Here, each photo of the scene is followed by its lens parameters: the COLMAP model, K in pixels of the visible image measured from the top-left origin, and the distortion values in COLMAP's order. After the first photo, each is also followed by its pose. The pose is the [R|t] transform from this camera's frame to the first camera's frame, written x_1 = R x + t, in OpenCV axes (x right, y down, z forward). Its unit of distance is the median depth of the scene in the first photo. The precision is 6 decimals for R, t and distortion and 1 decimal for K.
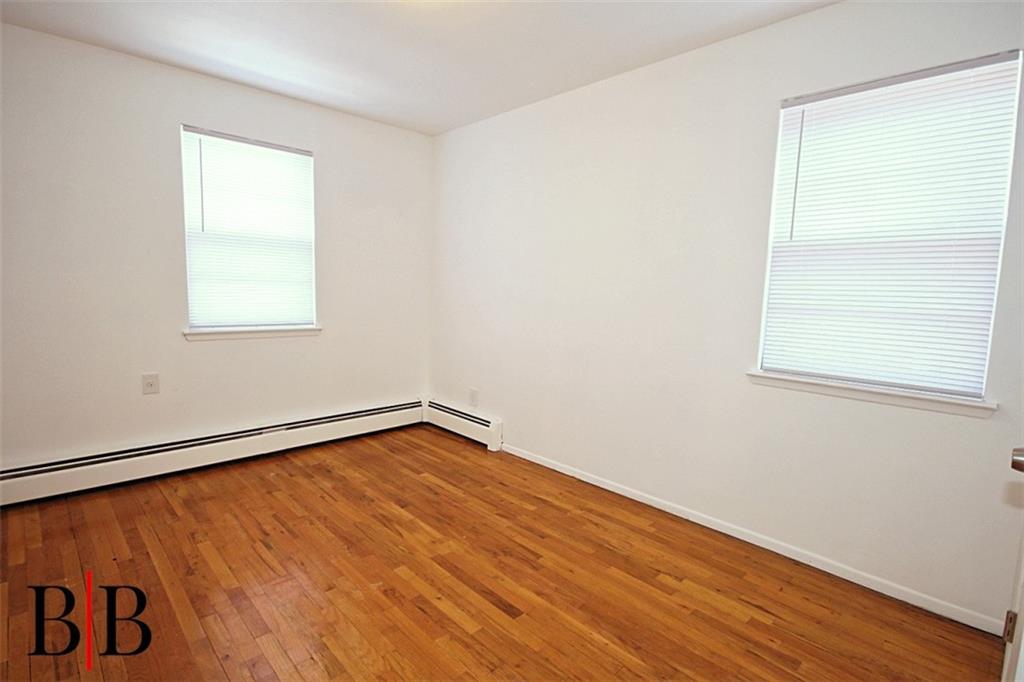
lens RADIAL K [[500.3, 0, 519.6], [0, 500.3, 343.5], [0, 0, 1]] dist [-0.000575, -0.002108]
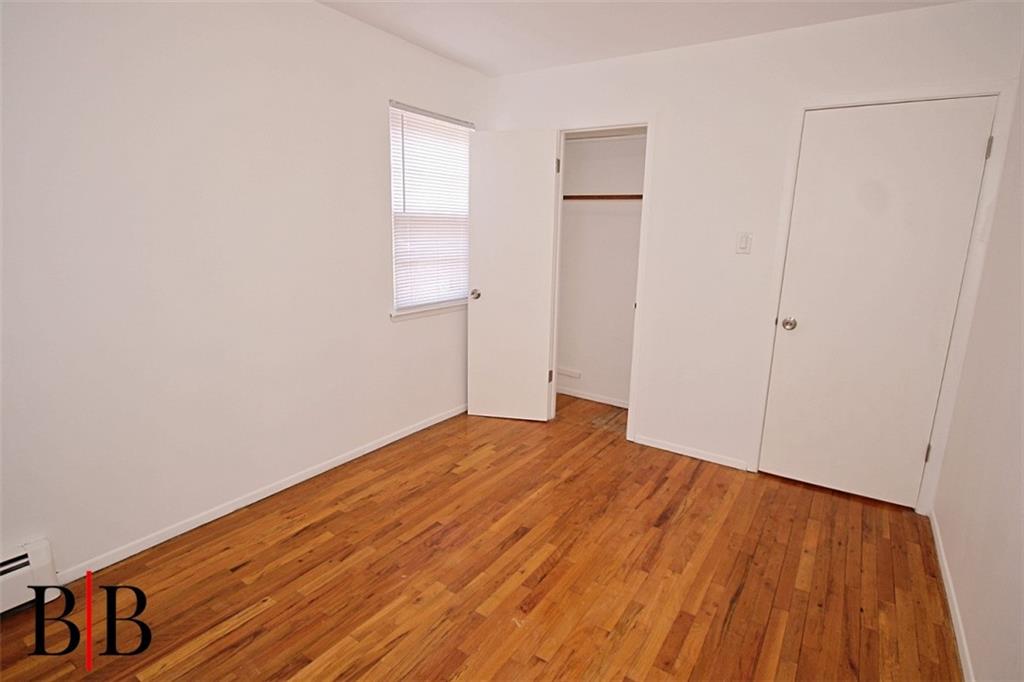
lens RADIAL K [[500.3, 0, 519.6], [0, 500.3, 343.5], [0, 0, 1]] dist [-0.000575, -0.002108]
pose [[-0.201576, -0.251880, 0.946532, -0.899986], [0.076820, 0.959327, 0.271645, -0.209201], [-0.976456, 0.127469, -0.174027, 0.976054]]
